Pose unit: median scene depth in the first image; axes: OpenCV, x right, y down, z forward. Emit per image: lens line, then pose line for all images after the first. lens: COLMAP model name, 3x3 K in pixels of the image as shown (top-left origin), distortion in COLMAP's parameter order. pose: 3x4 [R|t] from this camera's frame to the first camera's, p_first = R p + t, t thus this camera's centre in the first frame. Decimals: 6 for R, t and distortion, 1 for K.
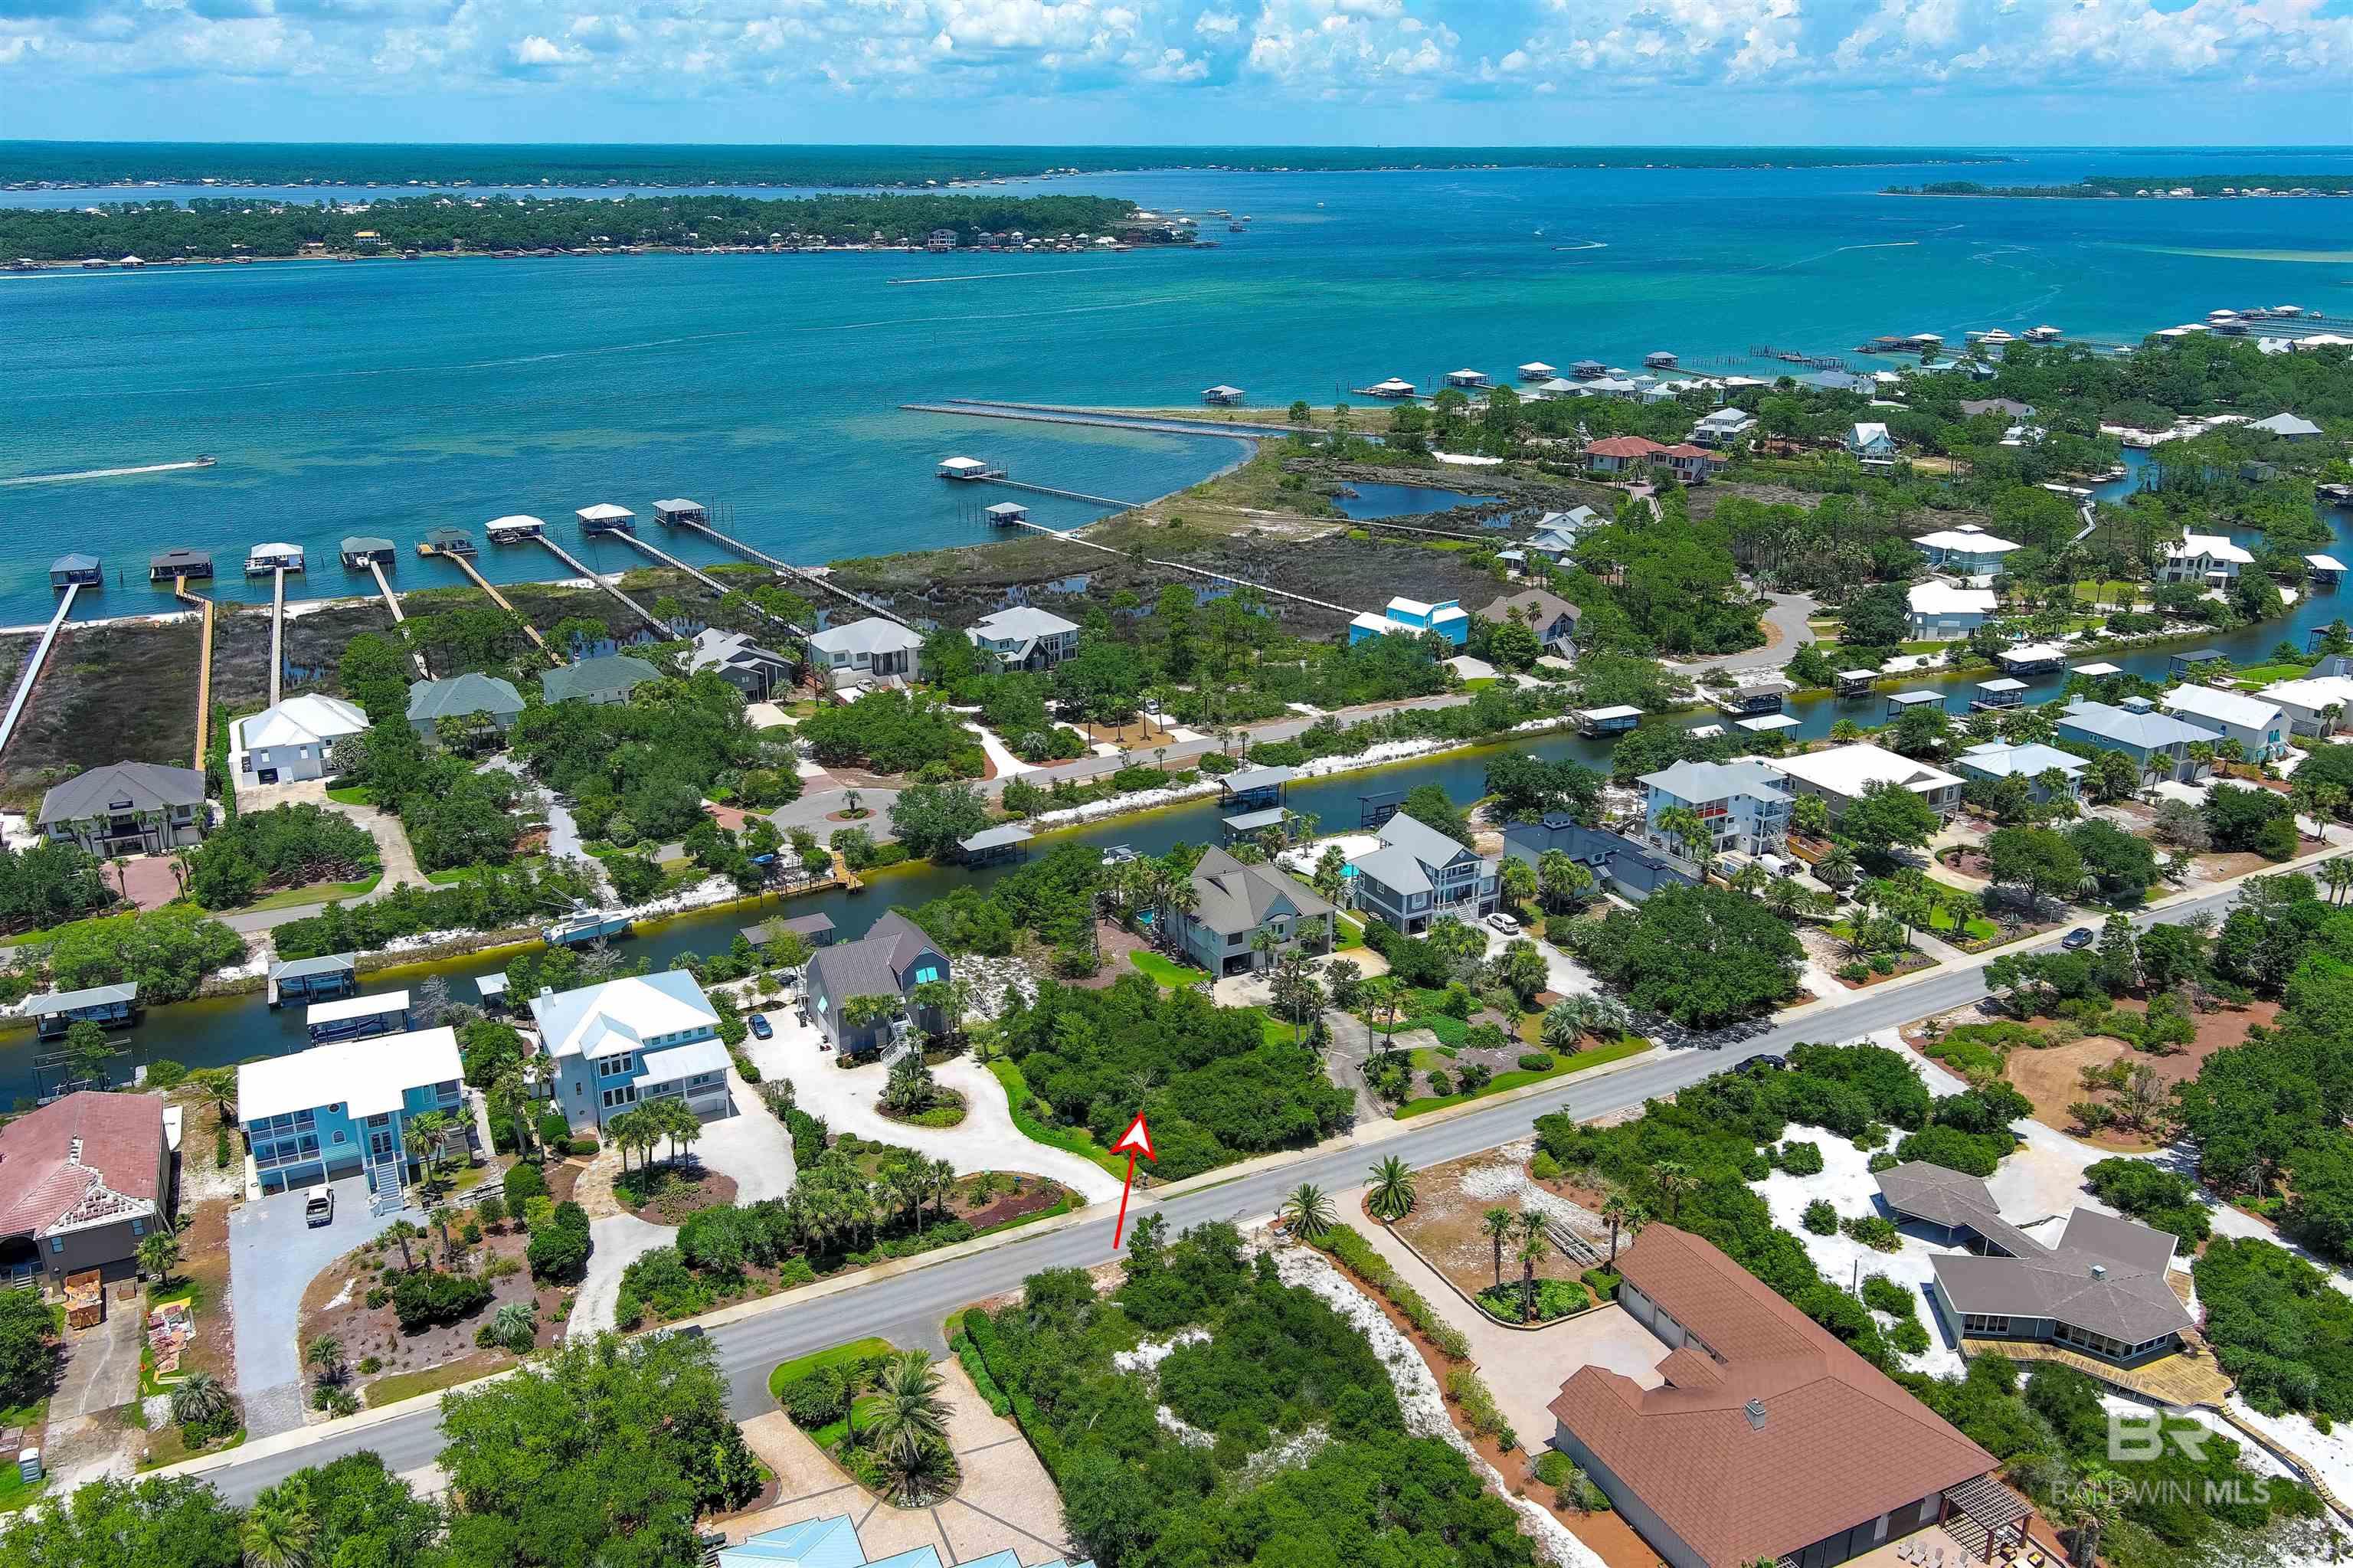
lens RADIAL K [[1805.3, 0, 1171.2], [0, 1805.3, 781.8], [0, 0, 1]] dist [0.026350, -0.034804]
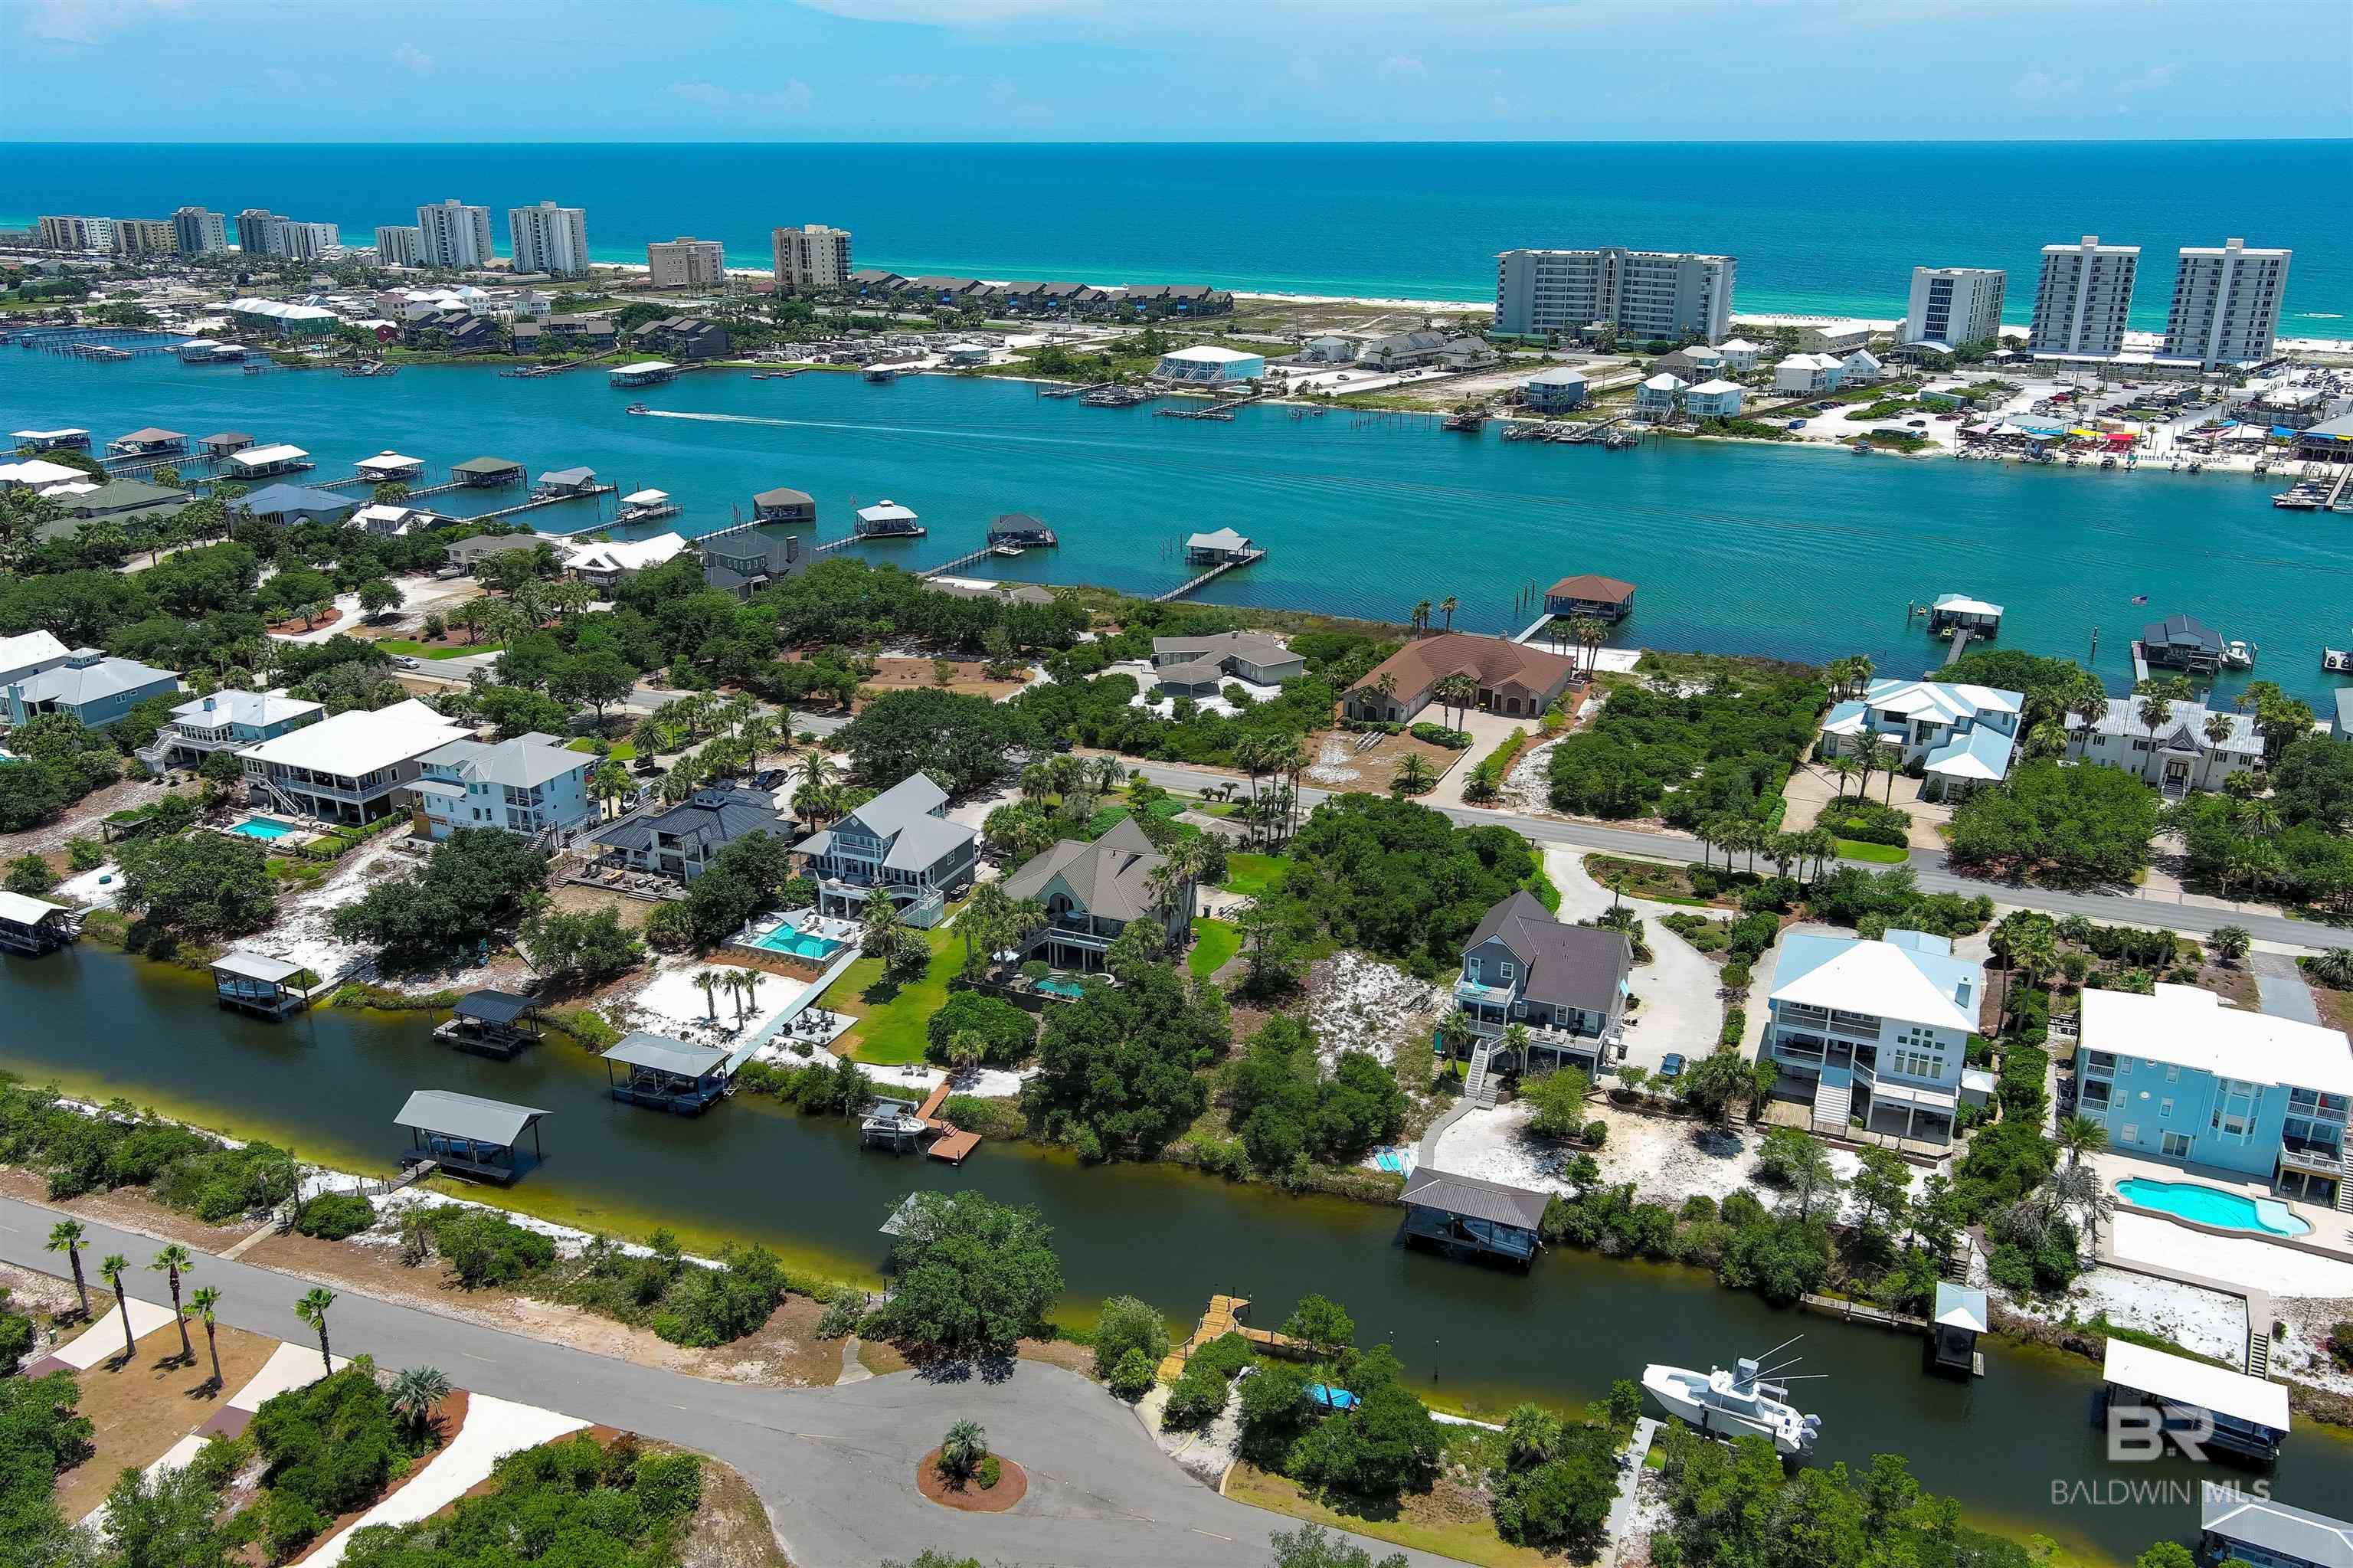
lens RADIAL K [[1805.3, 0, 1171.2], [0, 1805.3, 781.8], [0, 0, 1]] dist [0.026350, -0.034804]
pose [[-0.621705, -0.264871, 0.737106, -0.536131], [0.260972, 0.817261, 0.513789, -0.360519], [-0.738496, 0.511789, -0.438971, 1.207006]]
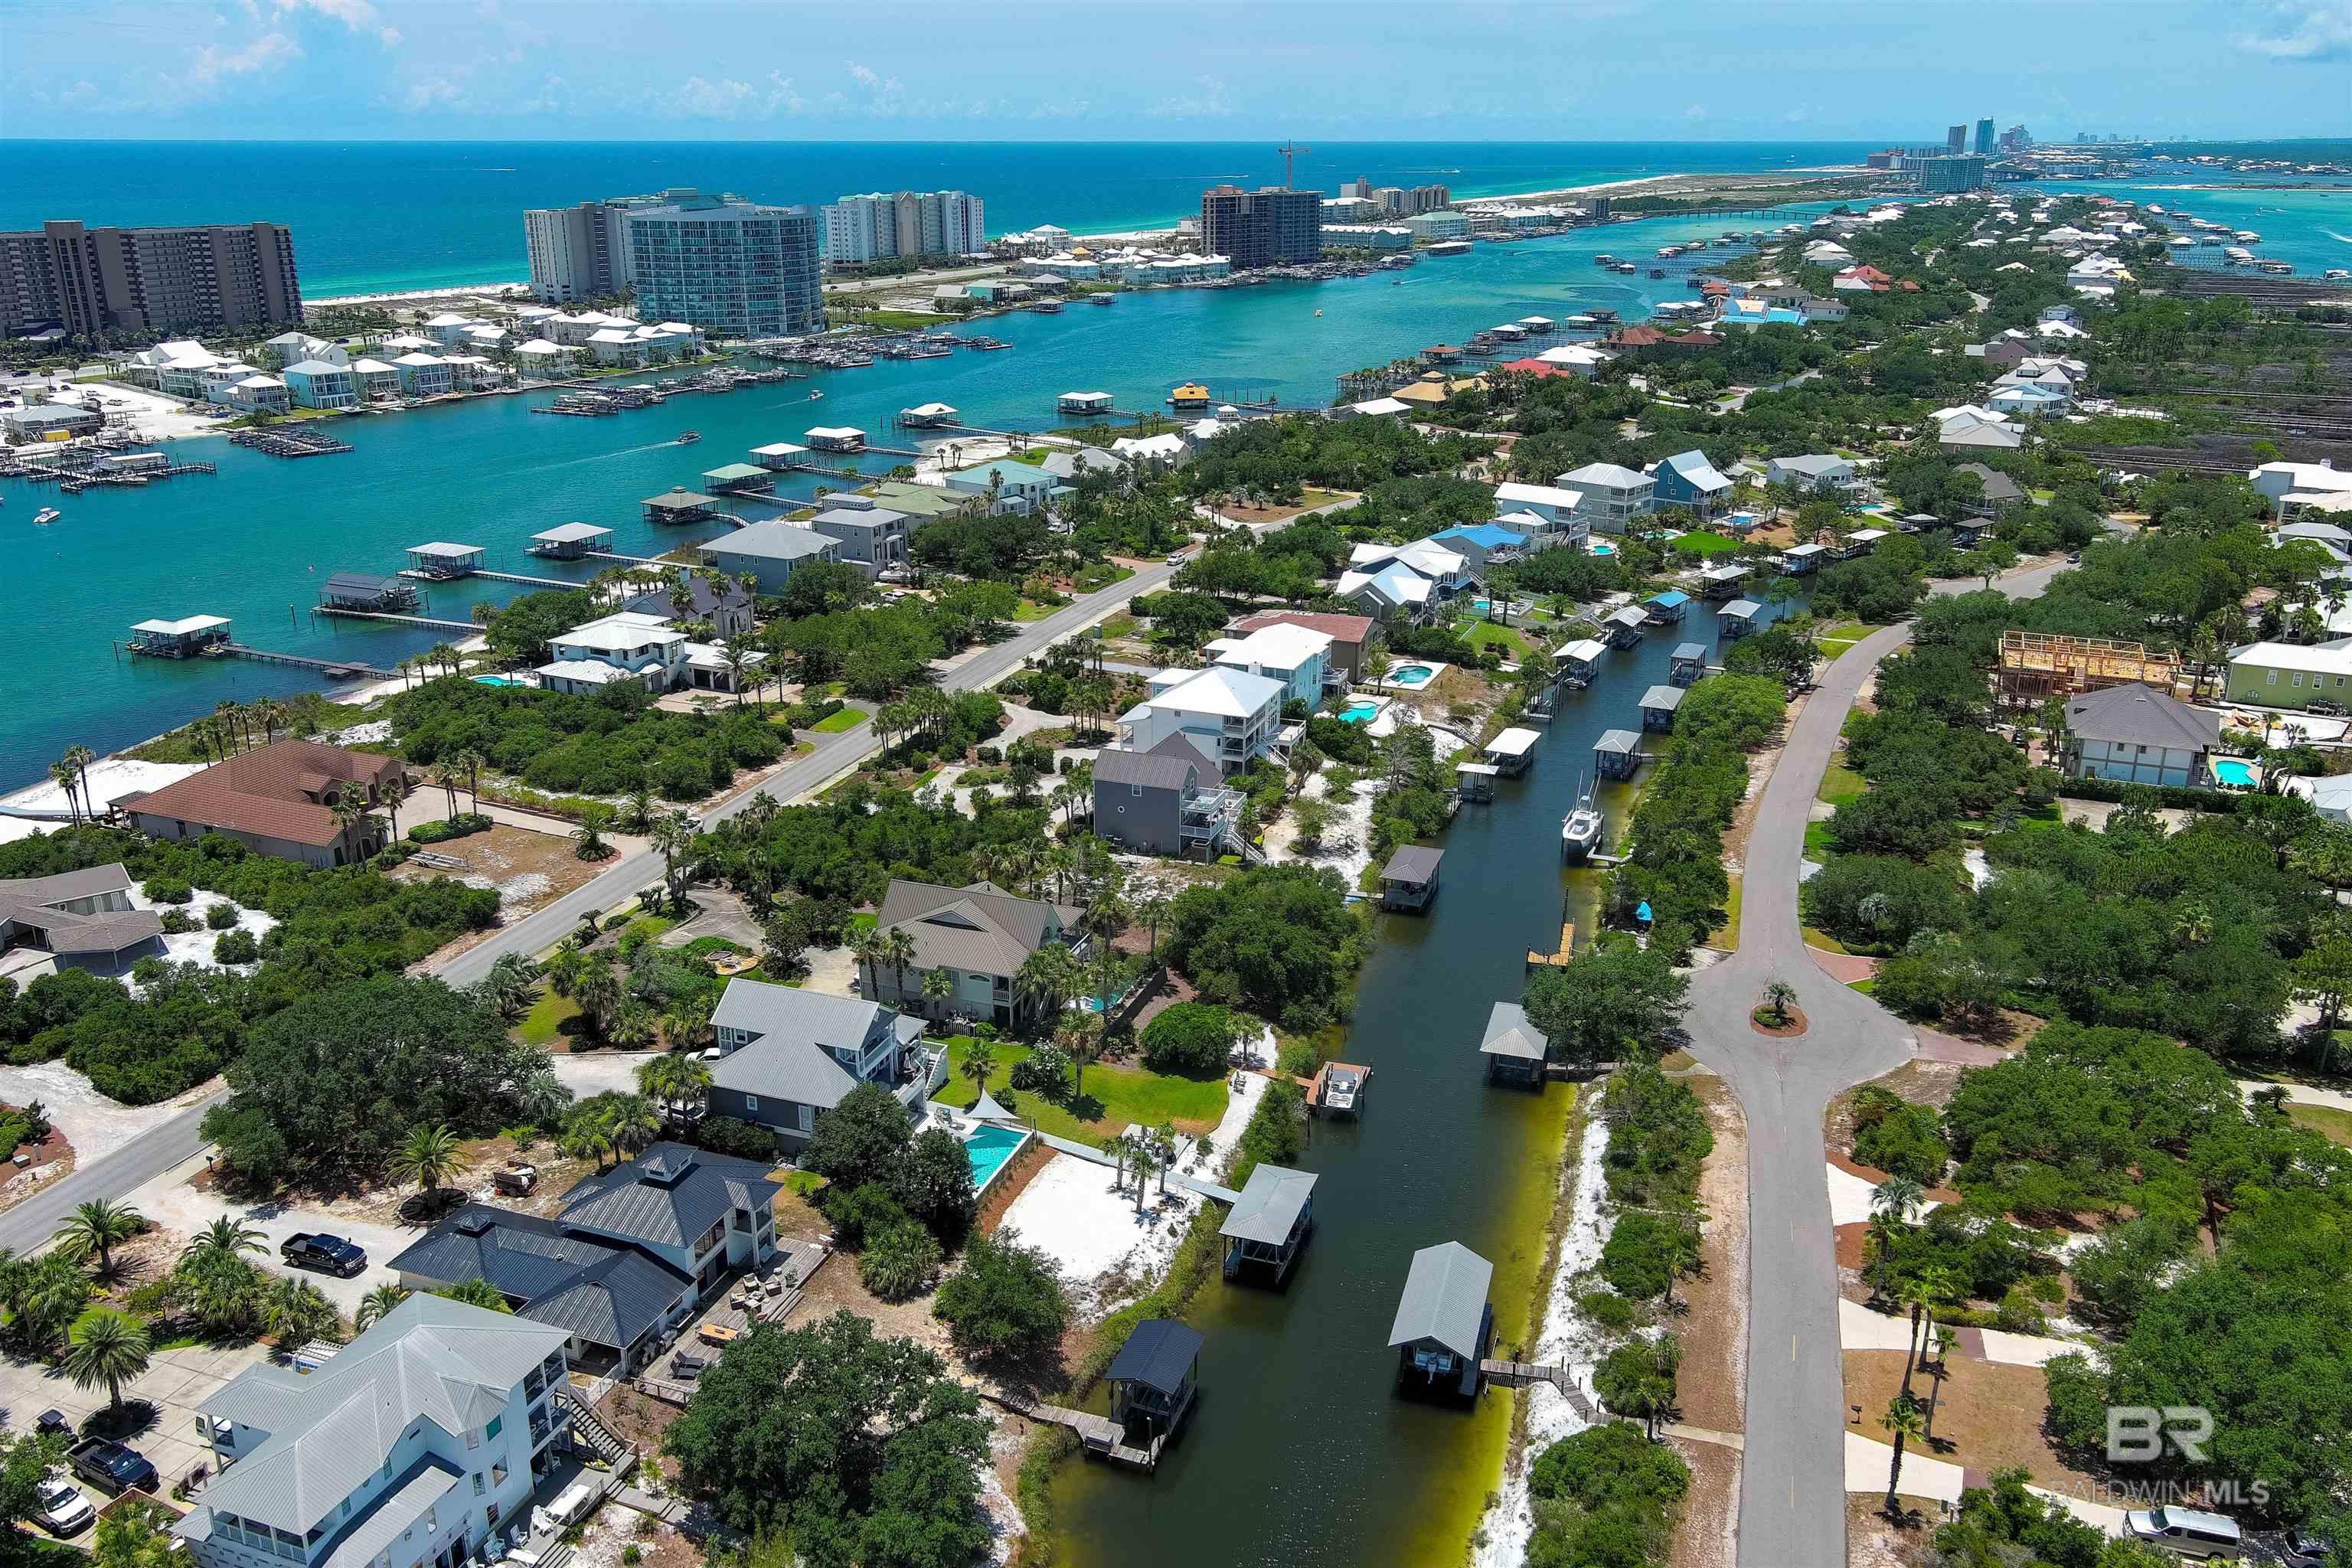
lens RADIAL K [[1827.9, 0, 1176.0], [0, 1827.9, 784.0], [0, 0, 1]] dist [0.051324, -0.102360]
pose [[-0.748717, 0.216962, -0.626379, 0.416271], [-0.224294, 0.806272, 0.547373, -0.400946], [0.623791, 0.550320, -0.555006, 1.334694]]
